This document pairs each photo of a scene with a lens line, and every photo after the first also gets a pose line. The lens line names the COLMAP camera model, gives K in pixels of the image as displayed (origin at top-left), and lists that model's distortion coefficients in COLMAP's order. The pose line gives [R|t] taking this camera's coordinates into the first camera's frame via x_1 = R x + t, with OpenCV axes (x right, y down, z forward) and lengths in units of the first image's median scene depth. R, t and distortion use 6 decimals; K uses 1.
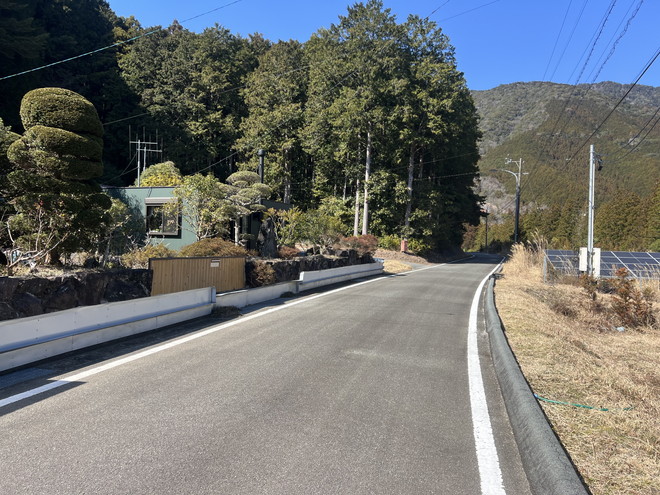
lens RADIAL K [[508.5, 0, 329.5], [0, 508.5, 247.3], [0, 0, 1]] dist [0.010379, 0.005506]
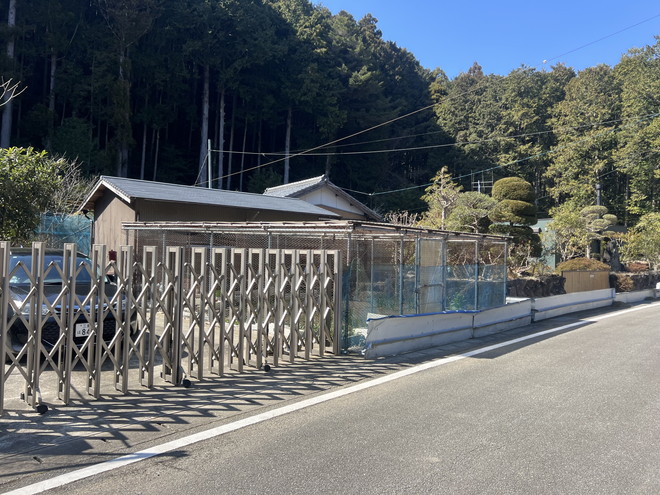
lens RADIAL K [[508.5, 0, 331.9], [0, 508.5, 248.1], [0, 0, 1]] dist [0.010379, 0.005506]
pose [[0.866606, -0.025136, -0.498360, -0.039071], [0.008735, 0.999342, -0.035214, -0.000376], [0.498917, 0.026163, 0.866255, -0.180495]]
